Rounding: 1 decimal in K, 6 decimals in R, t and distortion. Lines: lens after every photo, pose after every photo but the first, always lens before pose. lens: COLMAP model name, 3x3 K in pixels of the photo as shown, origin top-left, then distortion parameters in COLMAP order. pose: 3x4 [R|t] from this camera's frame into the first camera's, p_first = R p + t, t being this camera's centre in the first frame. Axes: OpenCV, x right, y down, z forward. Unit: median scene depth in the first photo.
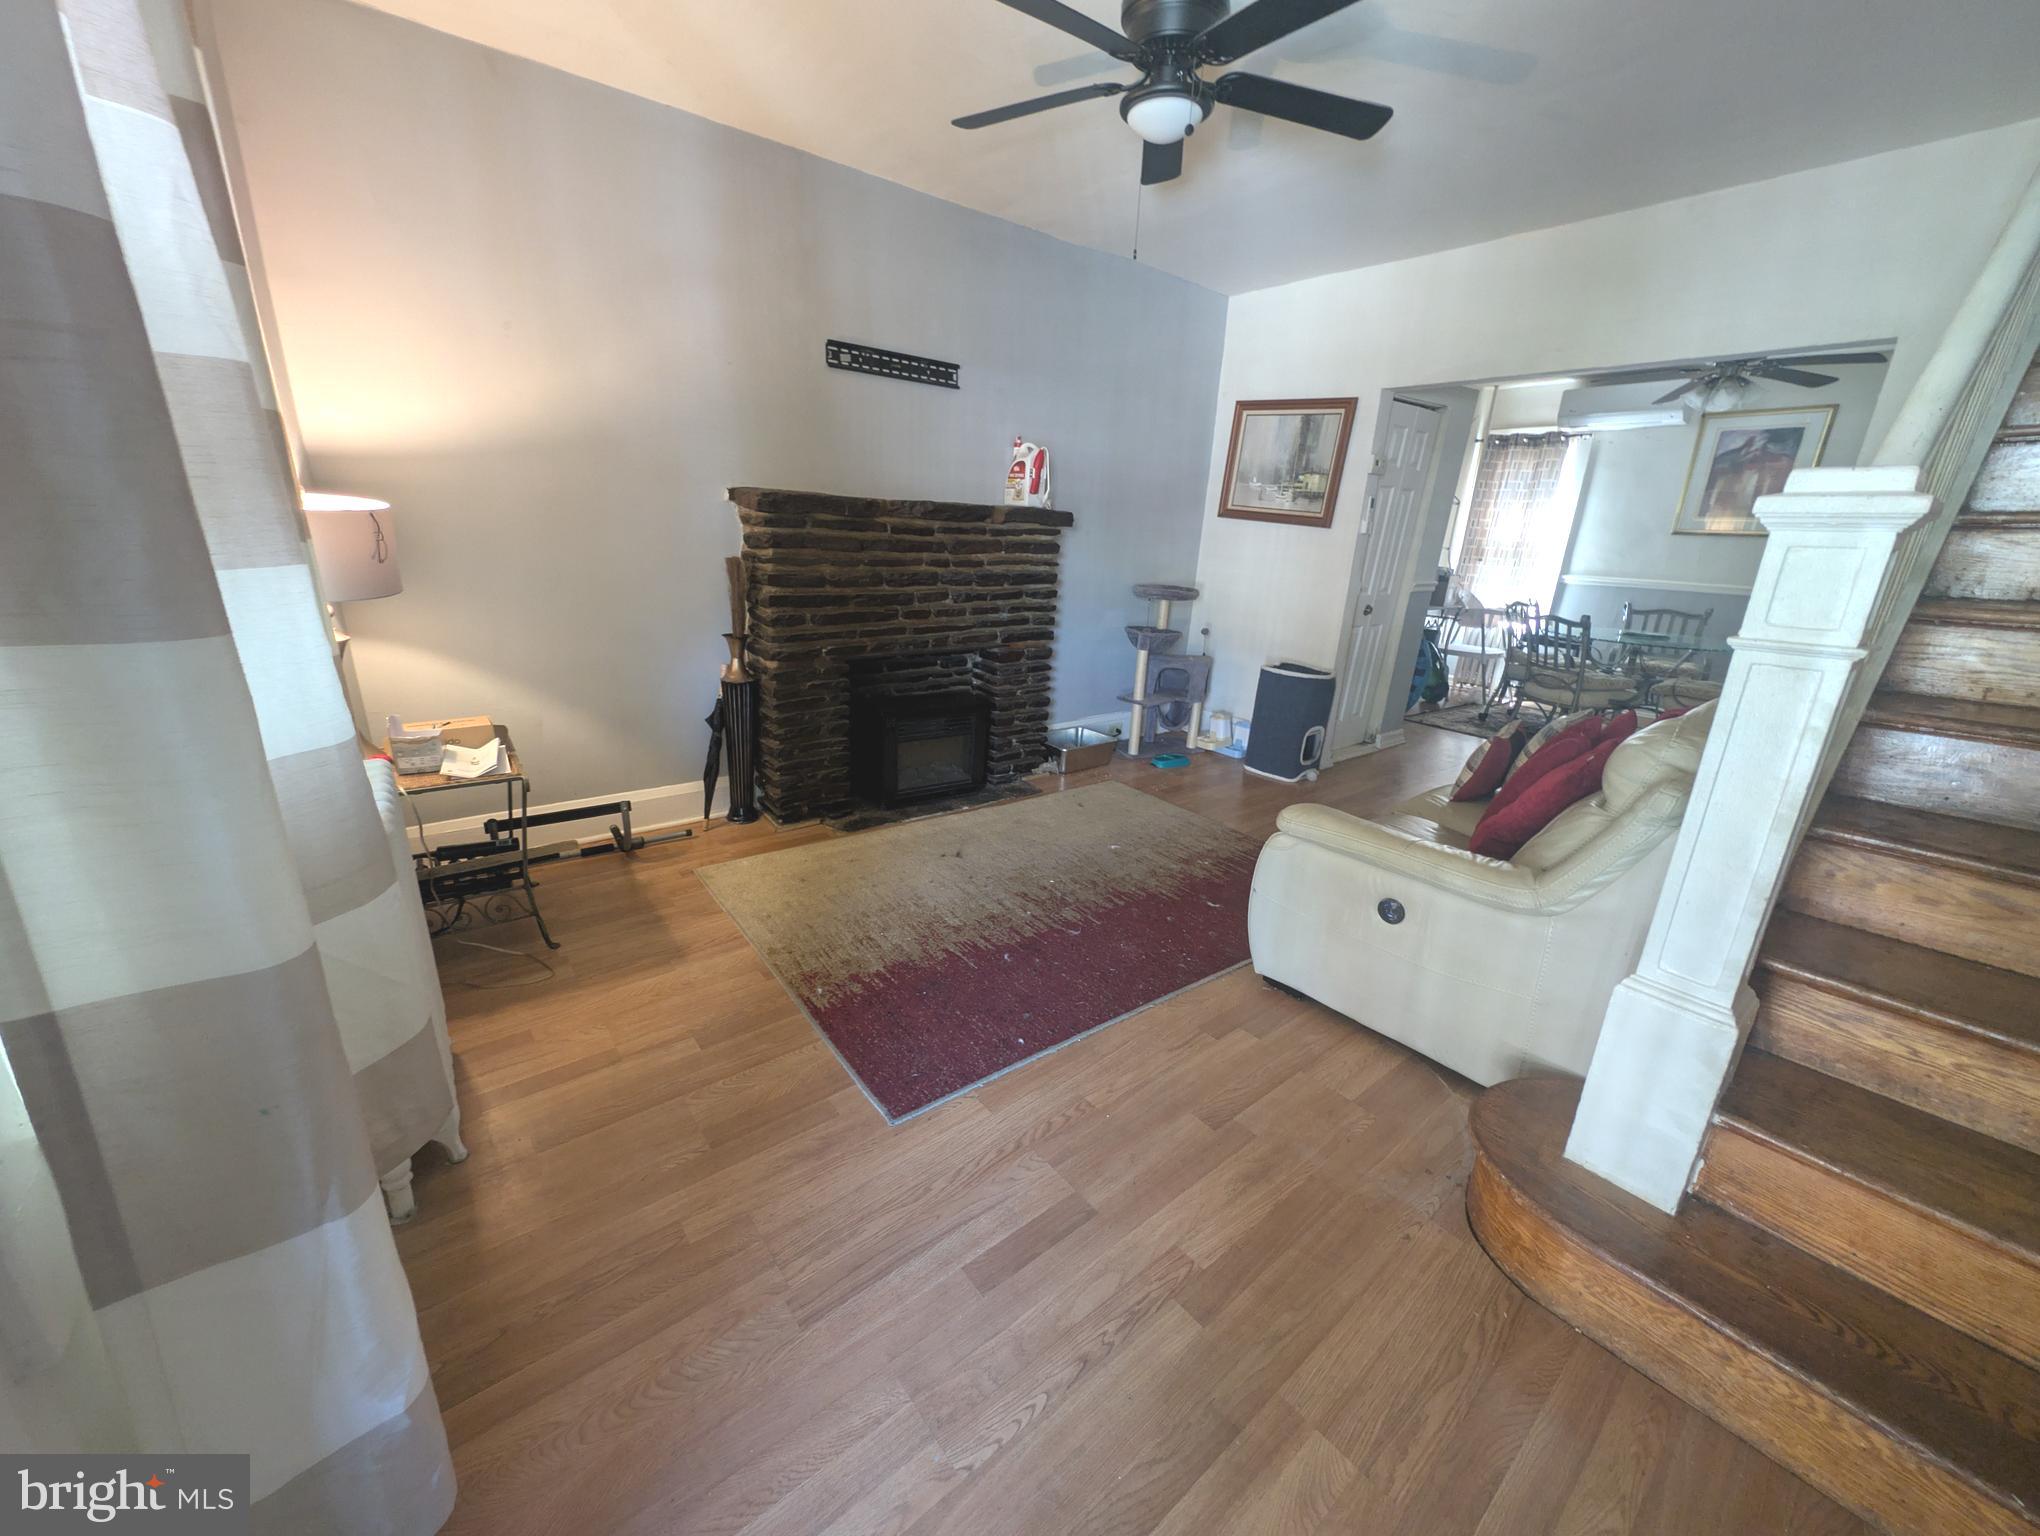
lens RADIAL K [[772.1, 0, 1016.0], [0, 772.1, 772.0], [0, 0, 1]] dist [0.008839, -0.003788]
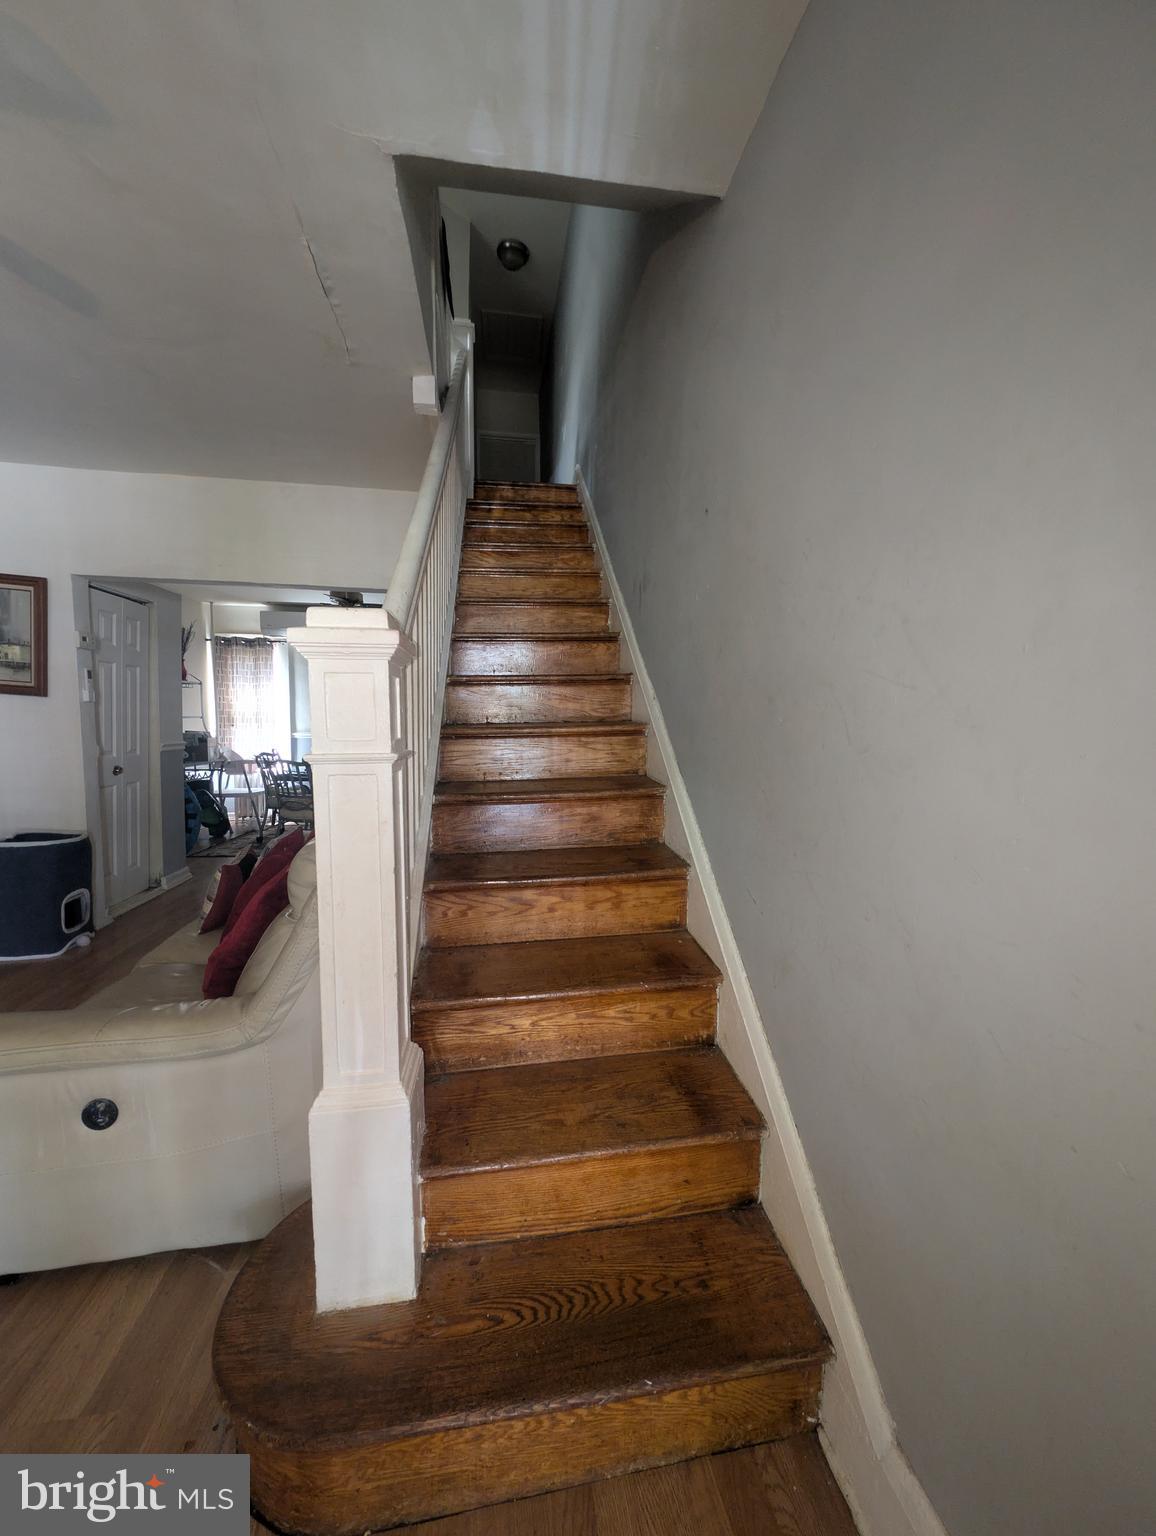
lens RADIAL K [[581.4, 0, 578.0], [0, 581.4, 768.0], [0, 0, 1]] dist [0.008839, -0.003788]
pose [[0.502776, -0.108630, 0.857564, 0.092203], [0.275012, 0.960627, -0.039549, -0.003788], [-0.819503, 0.255725, 0.512855, 0.061263]]
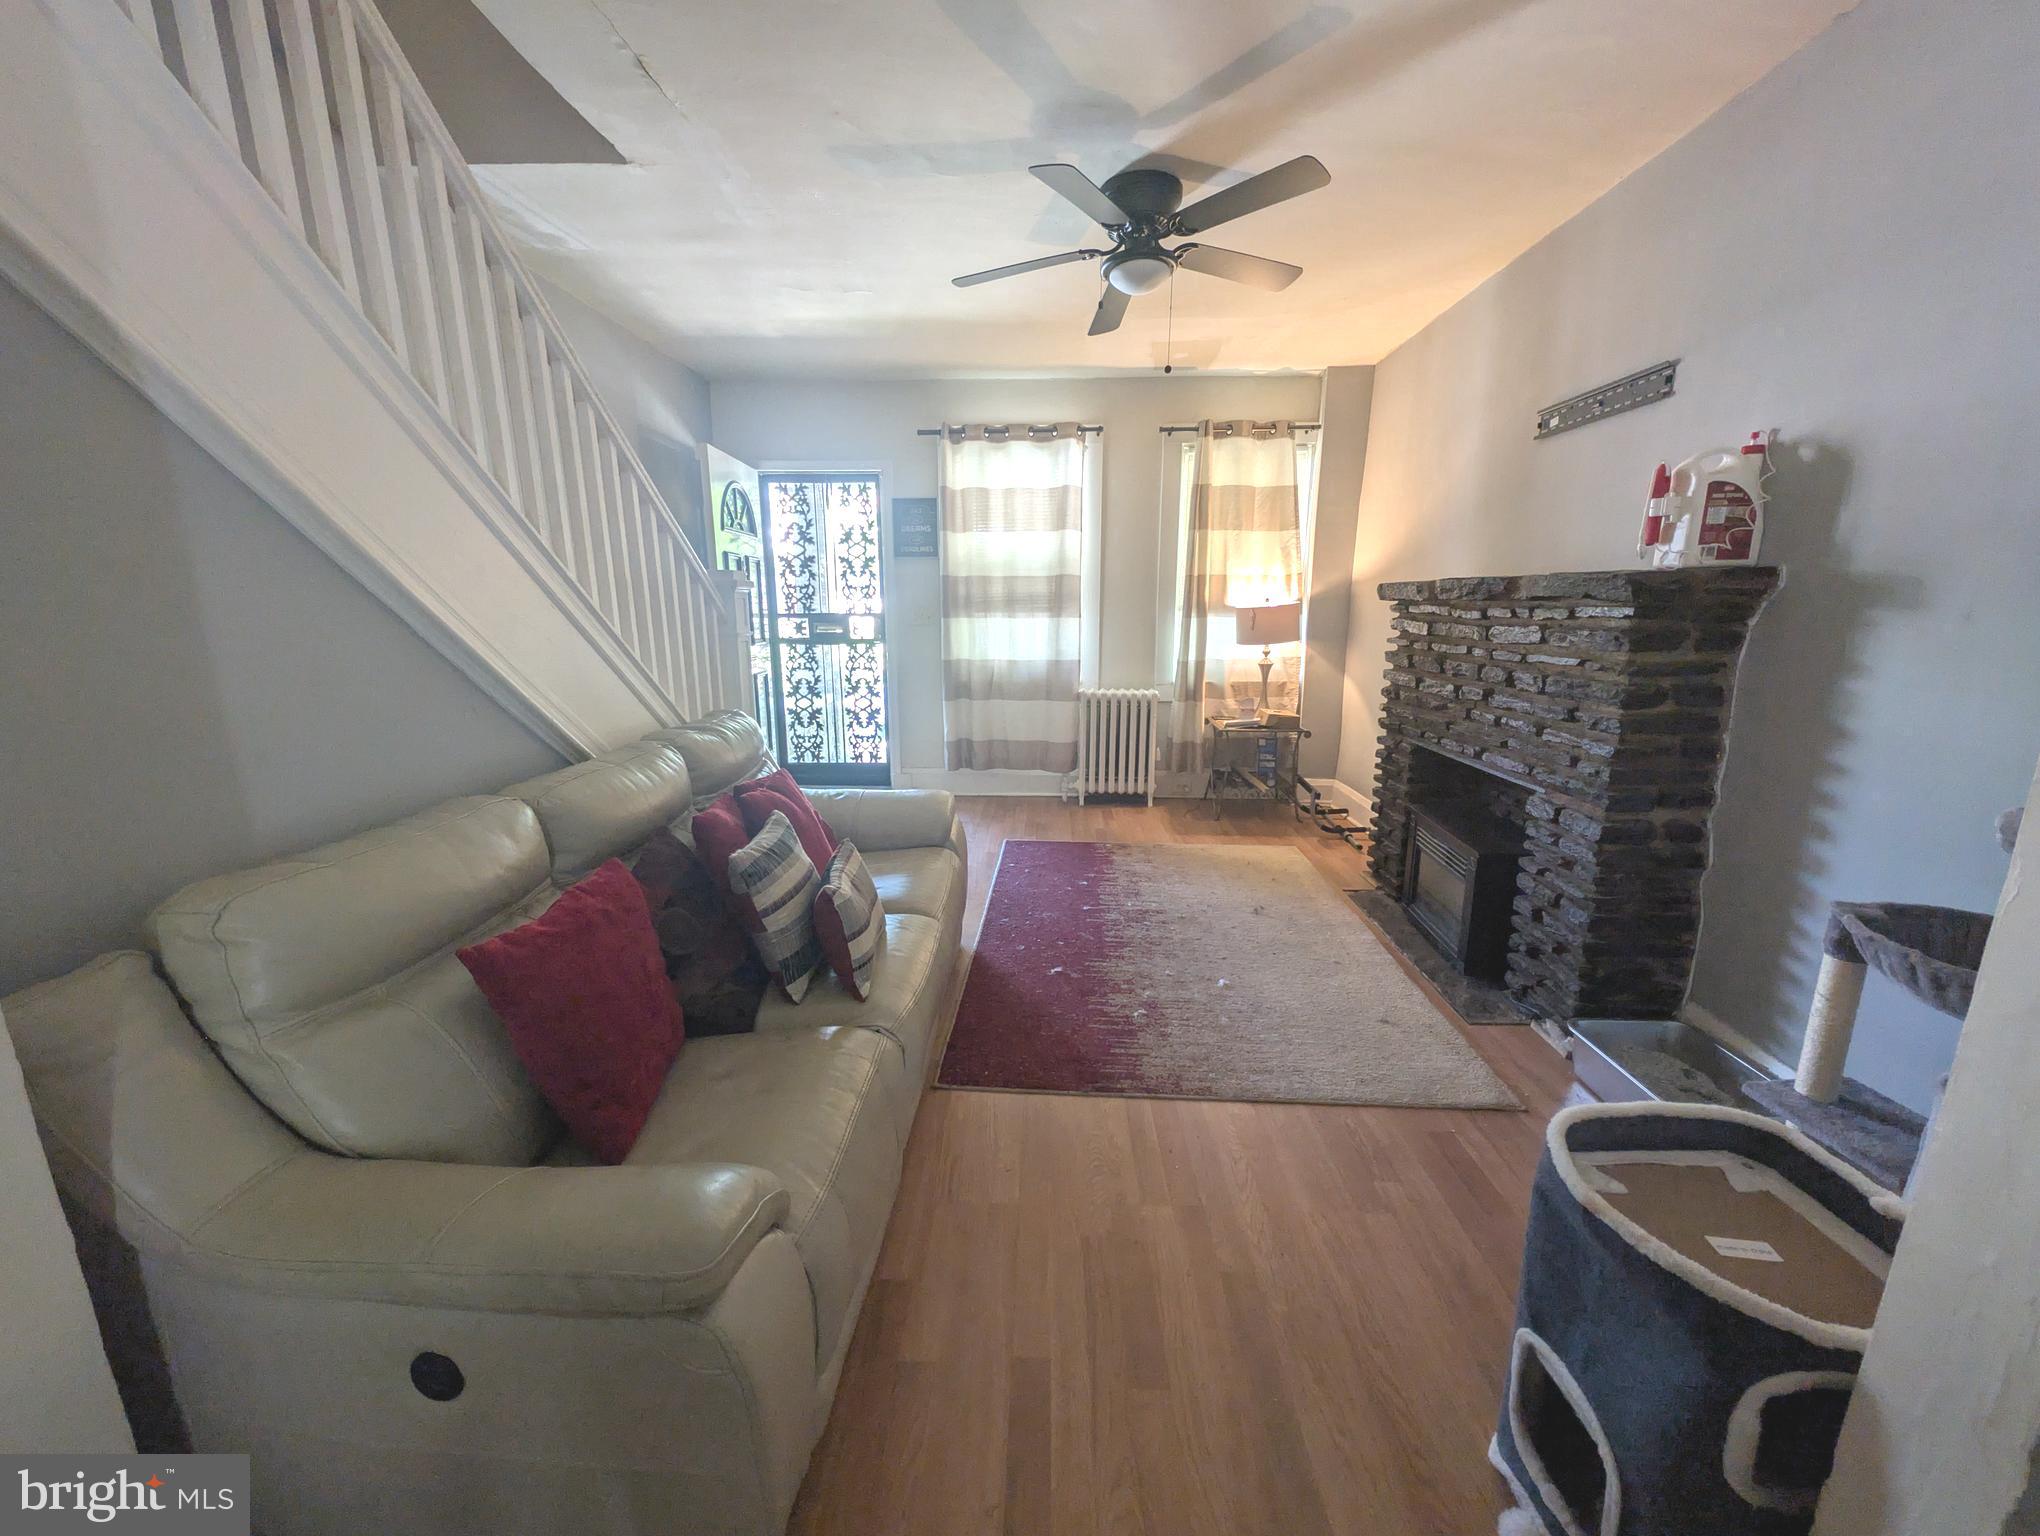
lens RADIAL K [[772.1, 0, 1016.0], [0, 772.1, 772.0], [0, 0, 1]] dist [0.008839, -0.003788]
pose [[-0.659269, 0.124966, -0.741450, 0.647880], [-0.253345, 0.891515, 0.375523, -0.269388], [0.707942, 0.435414, -0.556088, 0.918108]]
